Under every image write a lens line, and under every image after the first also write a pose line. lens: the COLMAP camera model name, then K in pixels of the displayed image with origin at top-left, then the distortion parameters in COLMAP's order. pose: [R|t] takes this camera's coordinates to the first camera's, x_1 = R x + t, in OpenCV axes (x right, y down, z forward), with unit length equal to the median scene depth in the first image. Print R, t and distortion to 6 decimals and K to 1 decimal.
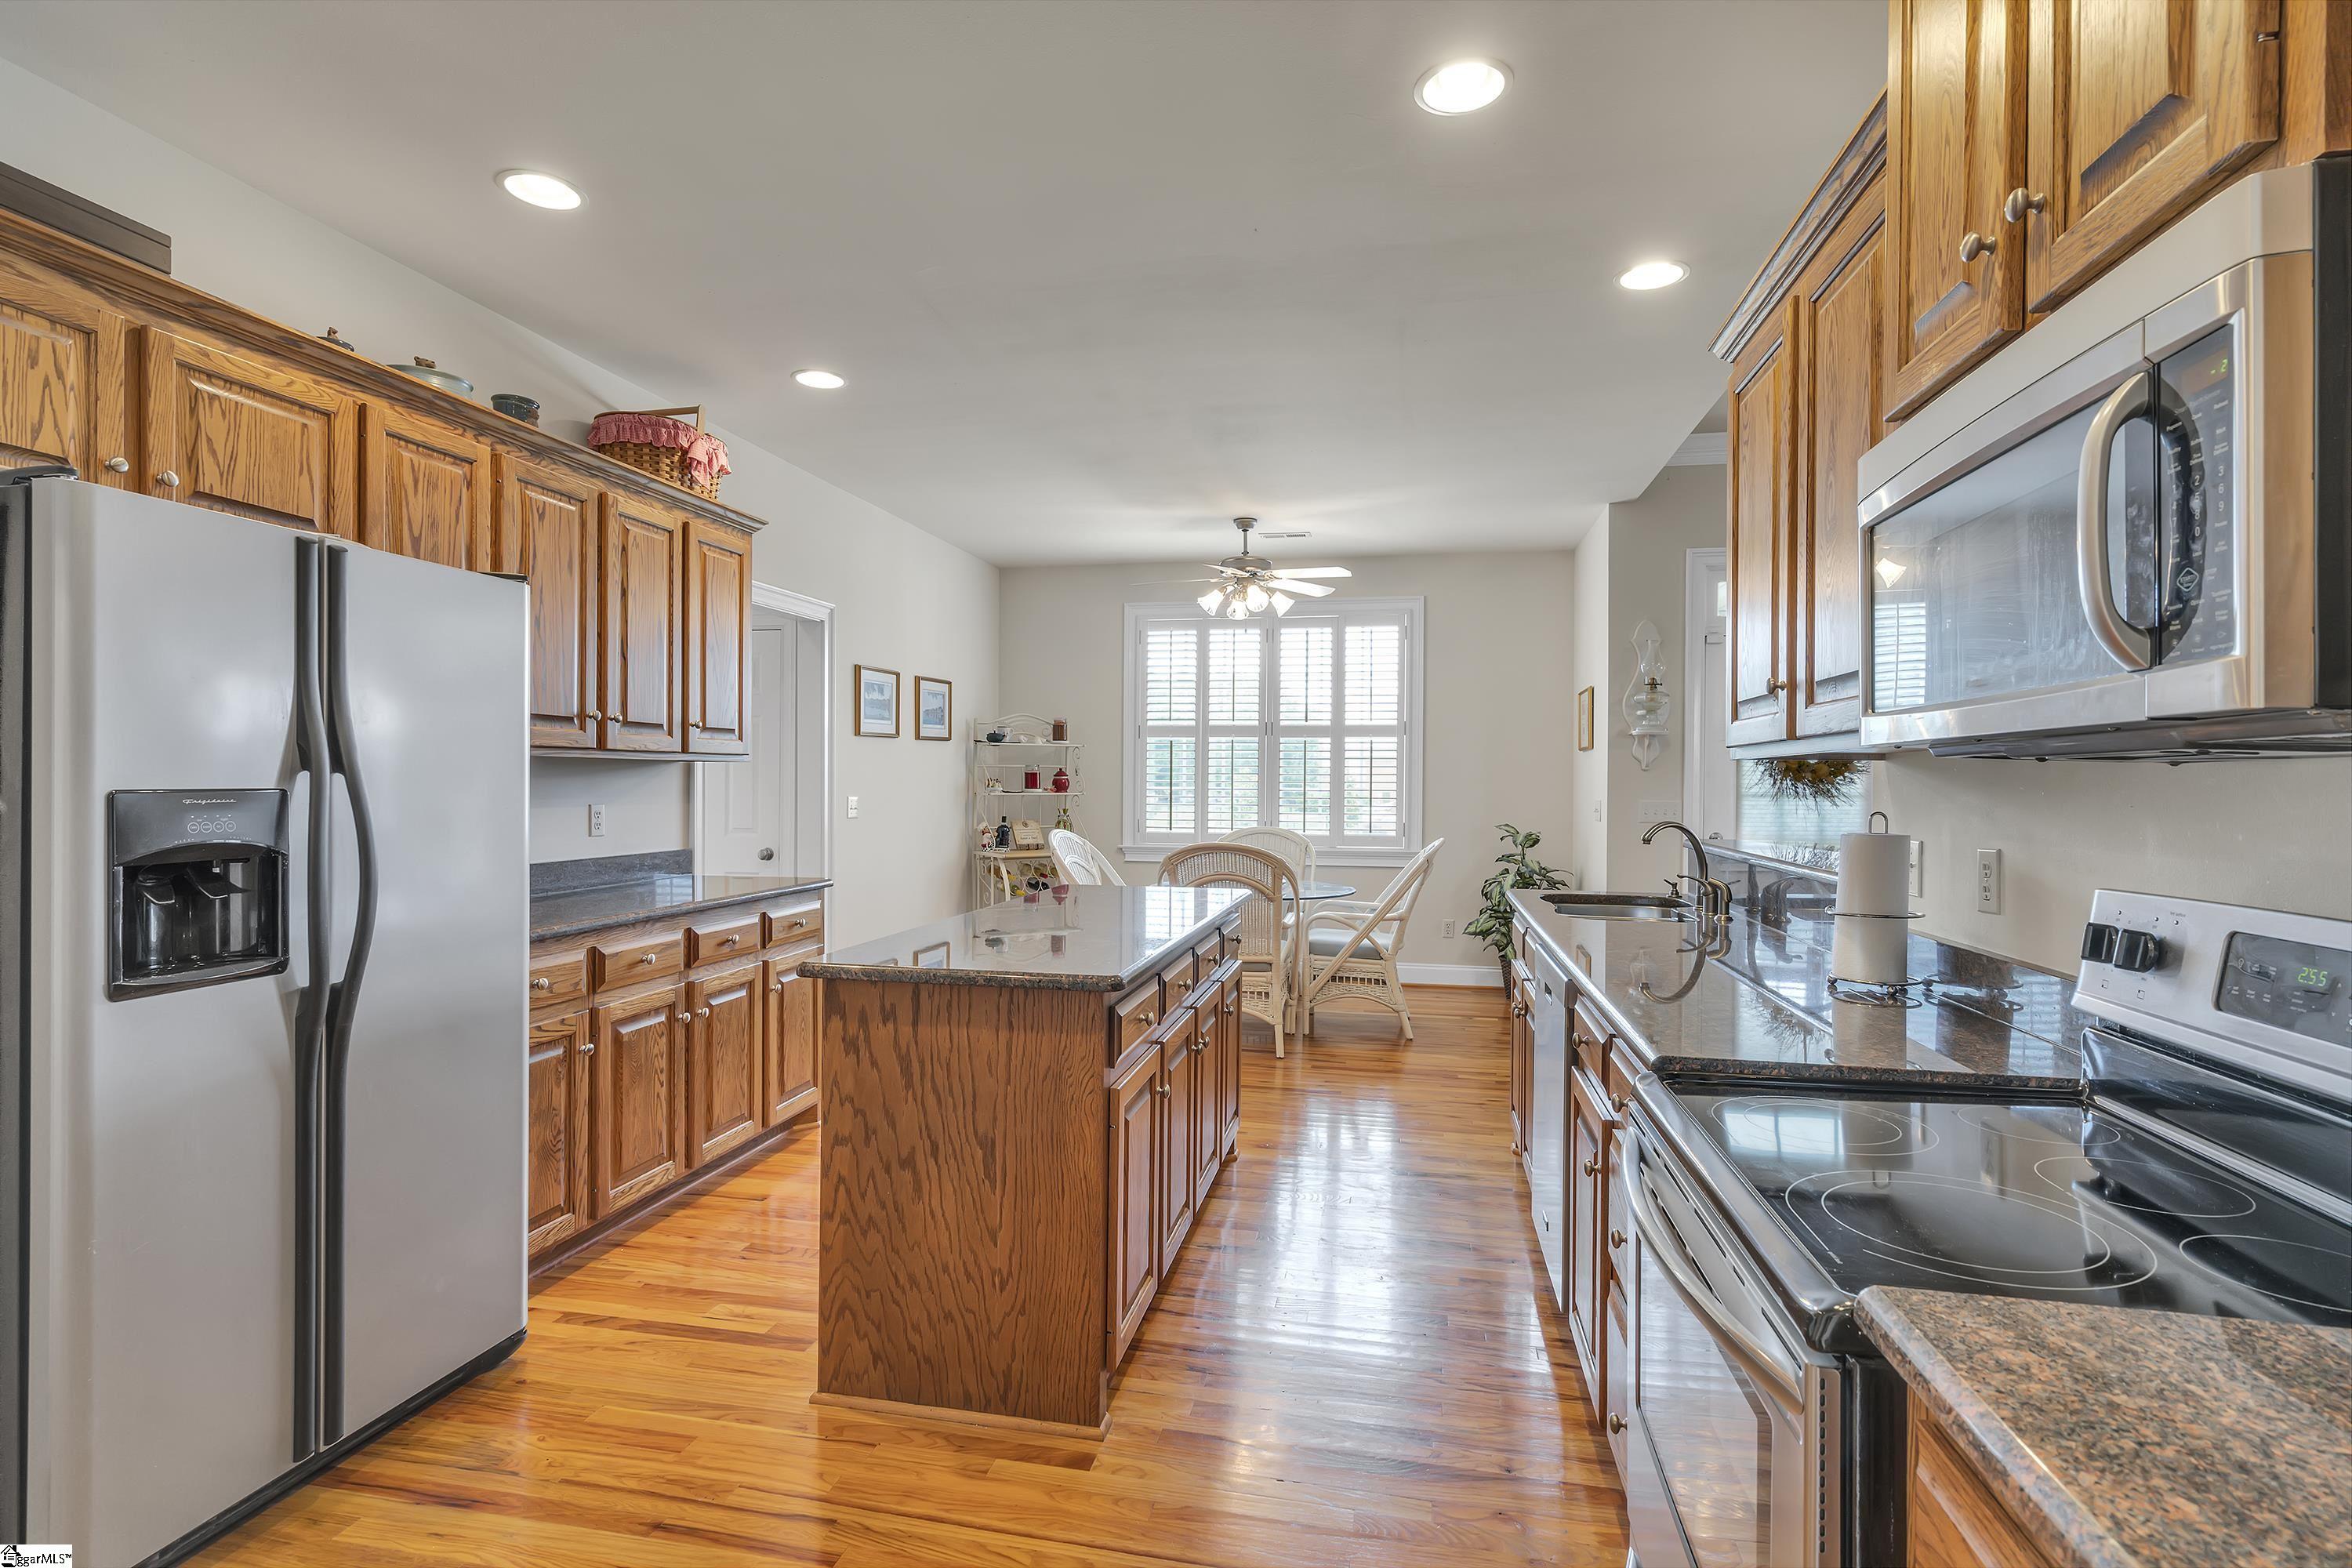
lens RADIAL K [[1133.4, 0, 1174.2], [0, 1133.4, 782.4], [0, 0, 1]] dist [-0.001998, 0.000302]
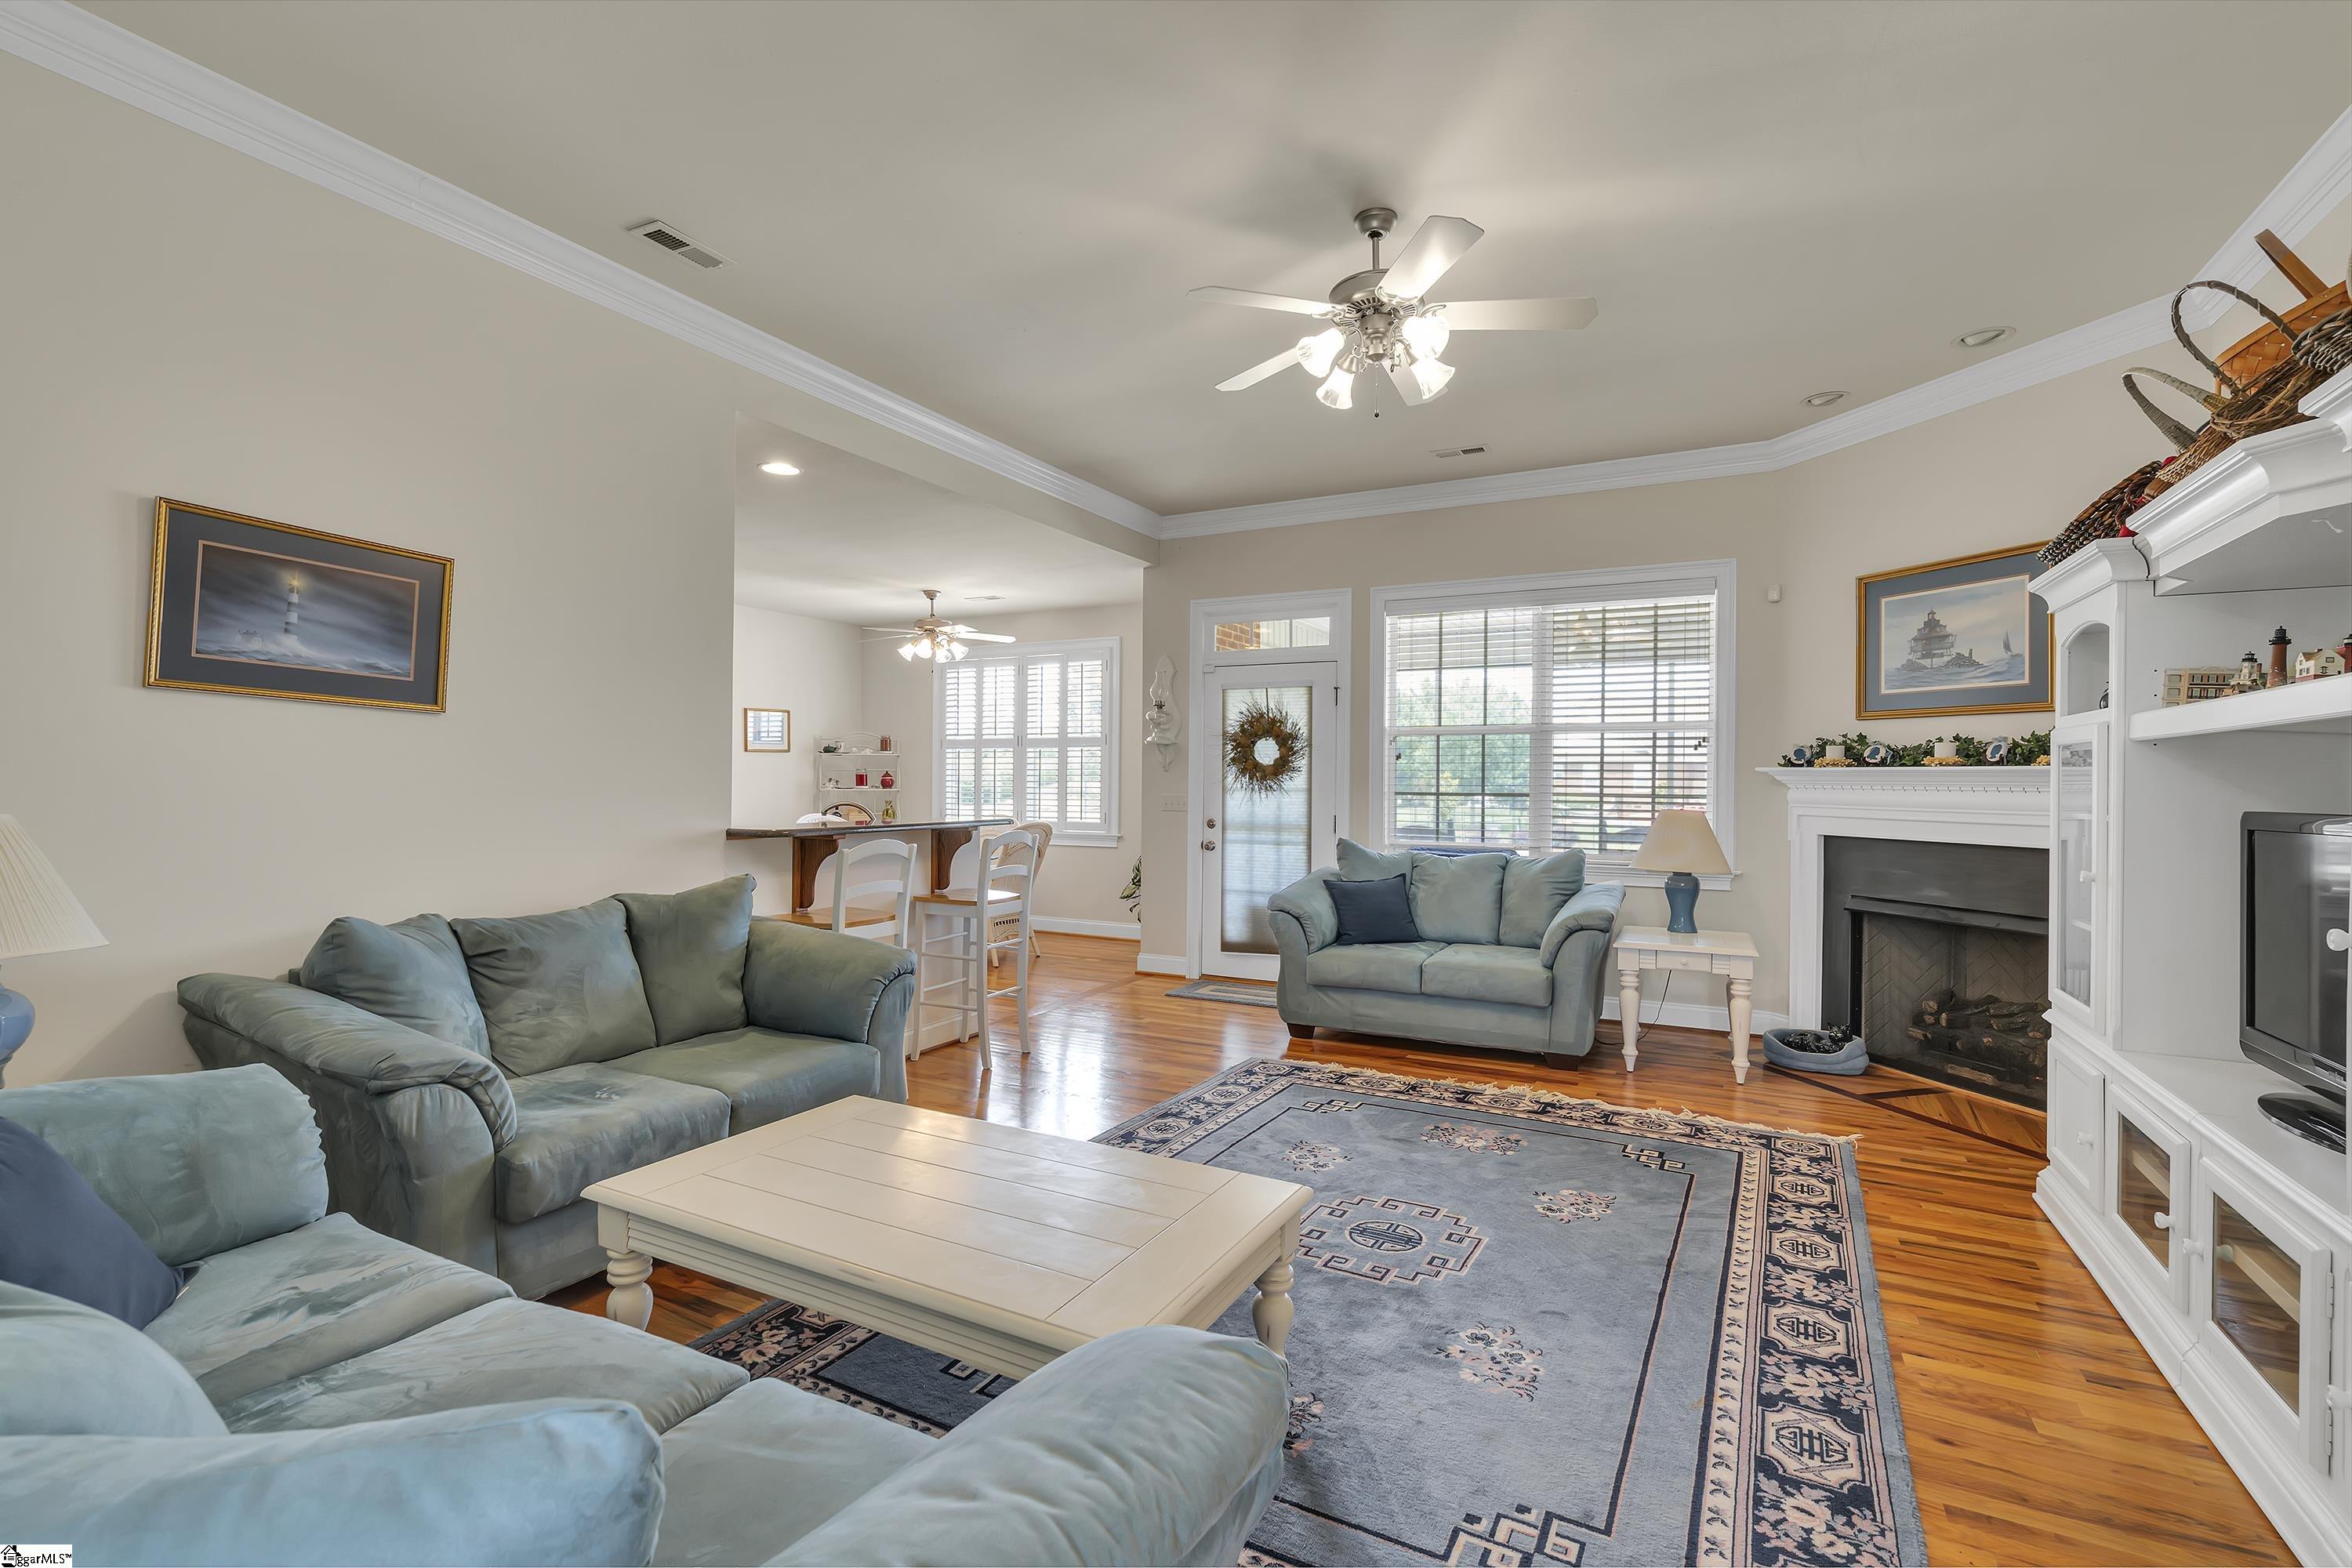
lens RADIAL K [[1054.1, 0, 1174.4], [0, 1054.1, 778.8], [0, 0, 1]] dist [-0.005990, 0.001386]
pose [[0.958216, -0.001357, -0.286042, 0.777013], [-0.000847, 0.999971, -0.007583, 0.007904], [0.286044, 0.007508, 0.958187, -0.162335]]
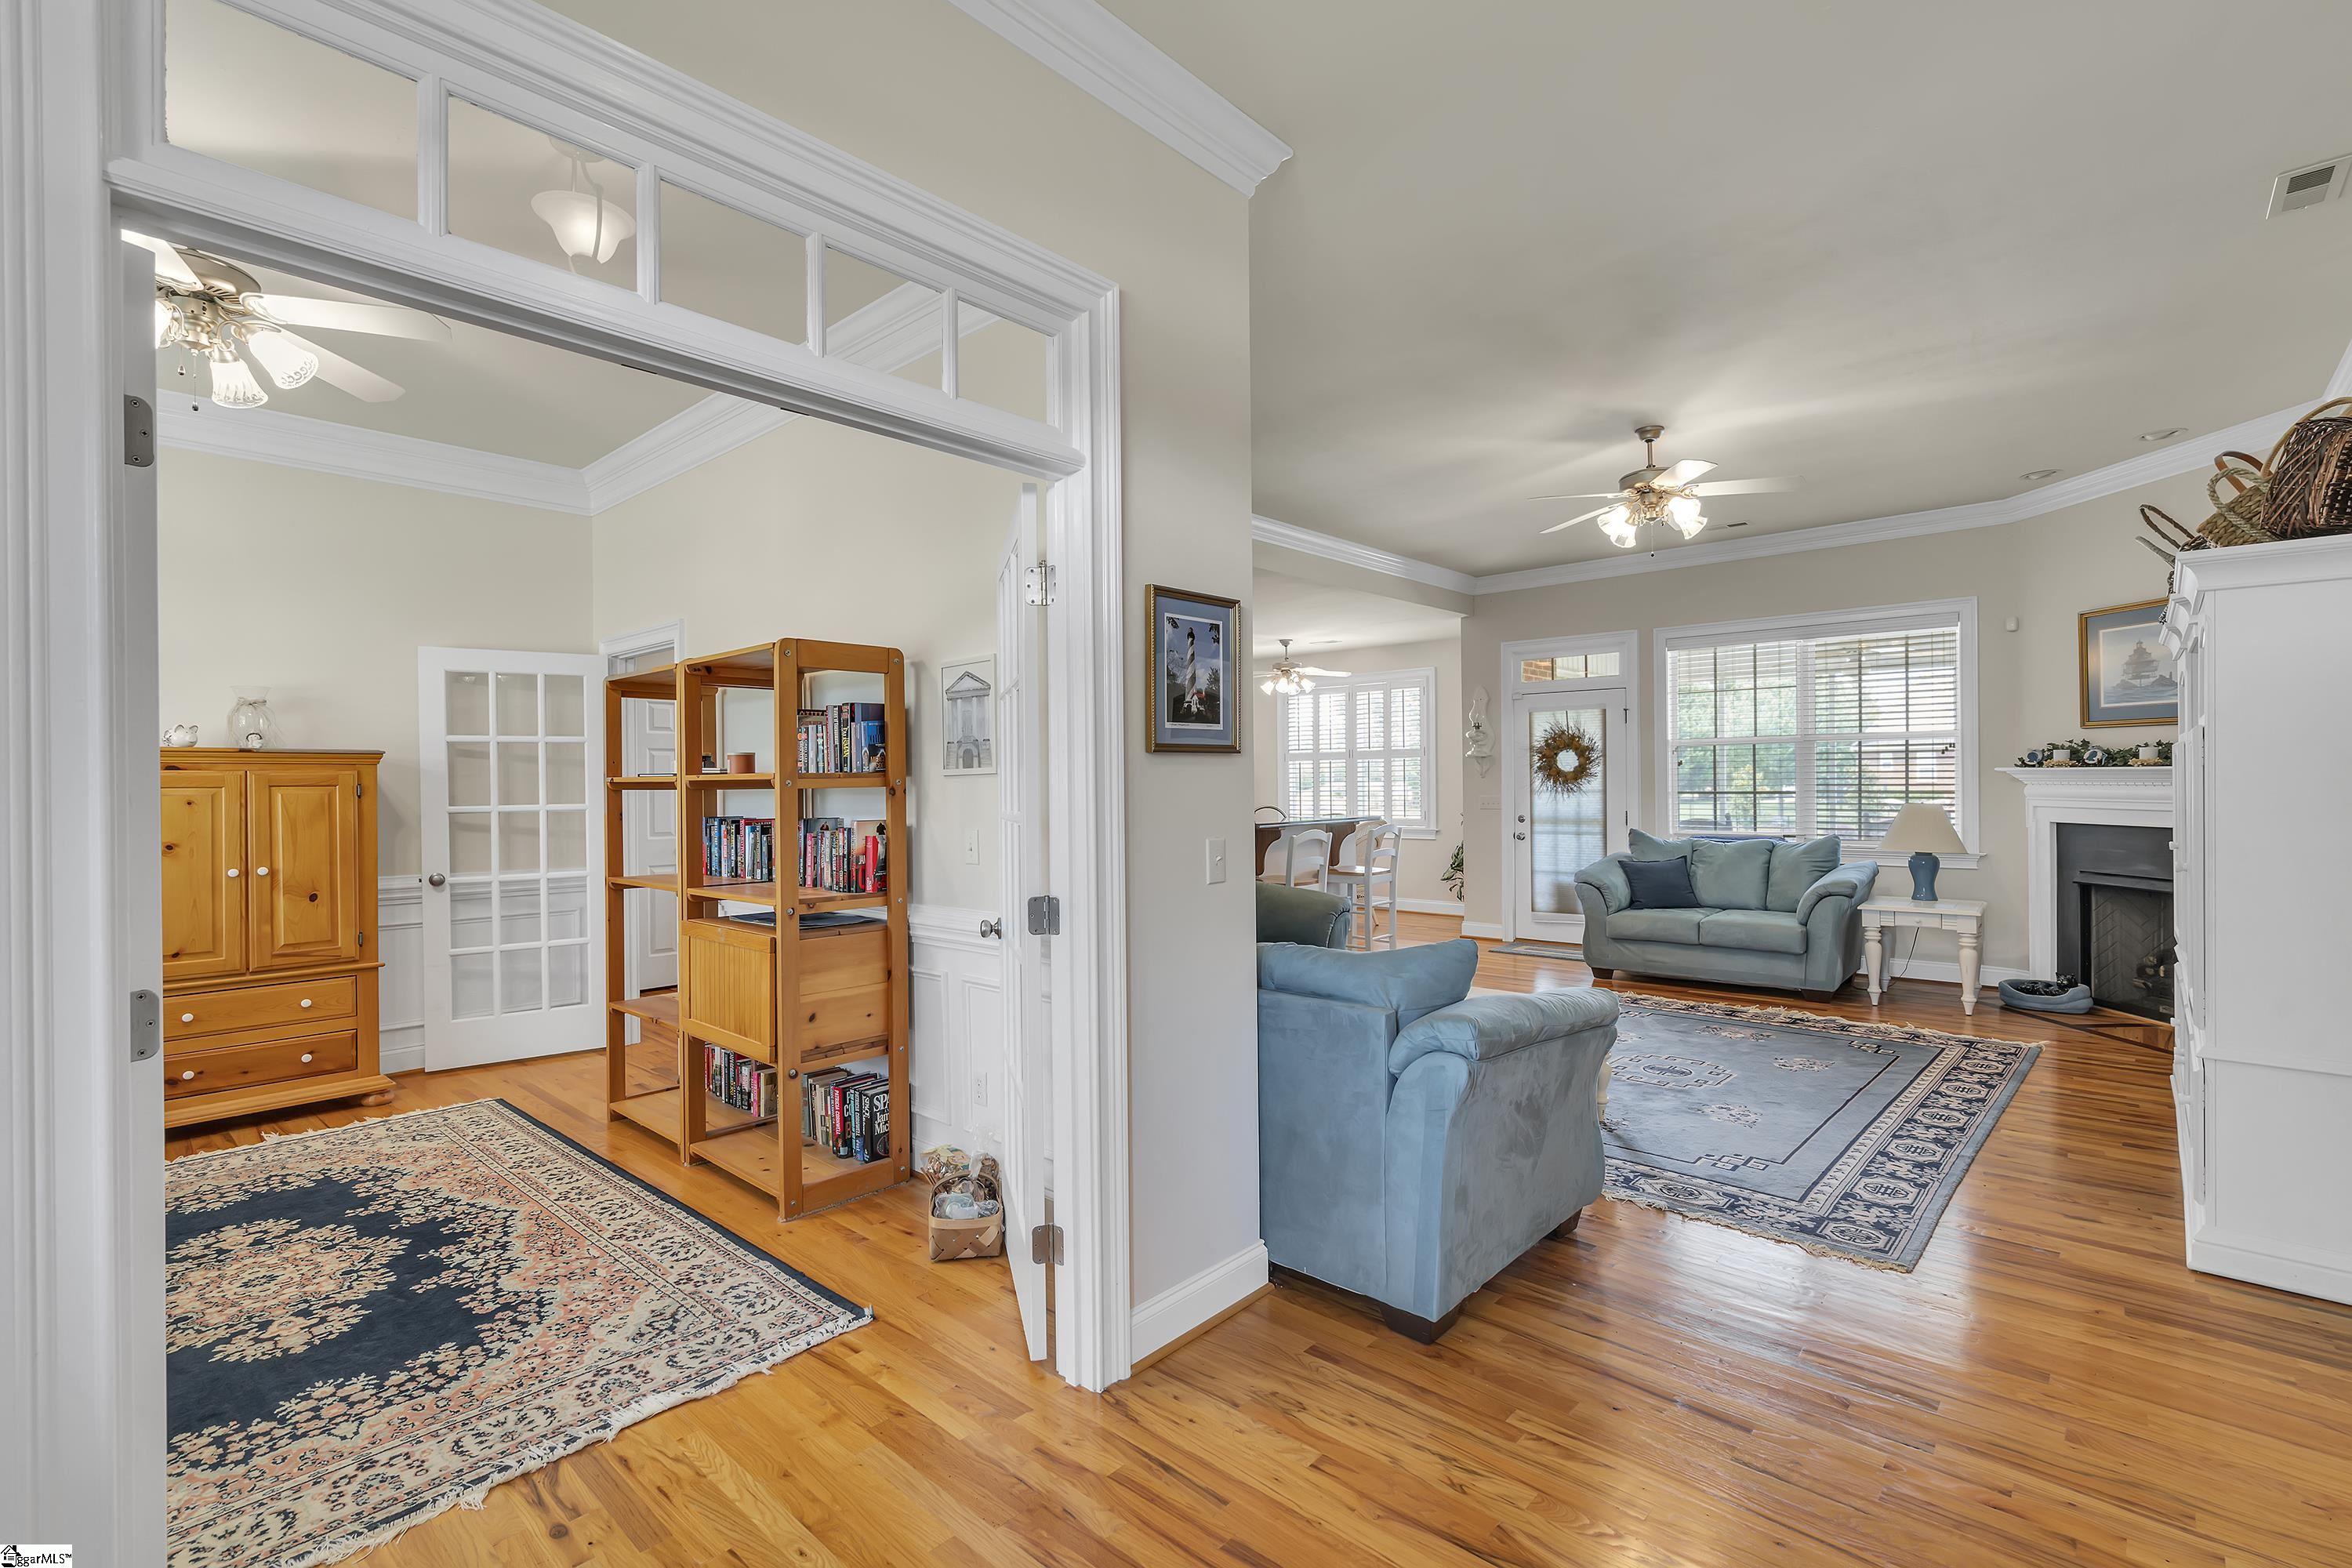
lens RADIAL K [[1054.1, 0, 1173.2], [0, 1054.1, 783.0], [0, 0, 1]] dist [-0.005990, 0.001386]
pose [[0.856439, -0.016726, -0.515977, 0.827513], [0.016249, 0.999853, -0.005441, -0.001314], [0.515992, -0.003724, 0.856585, -0.555736]]
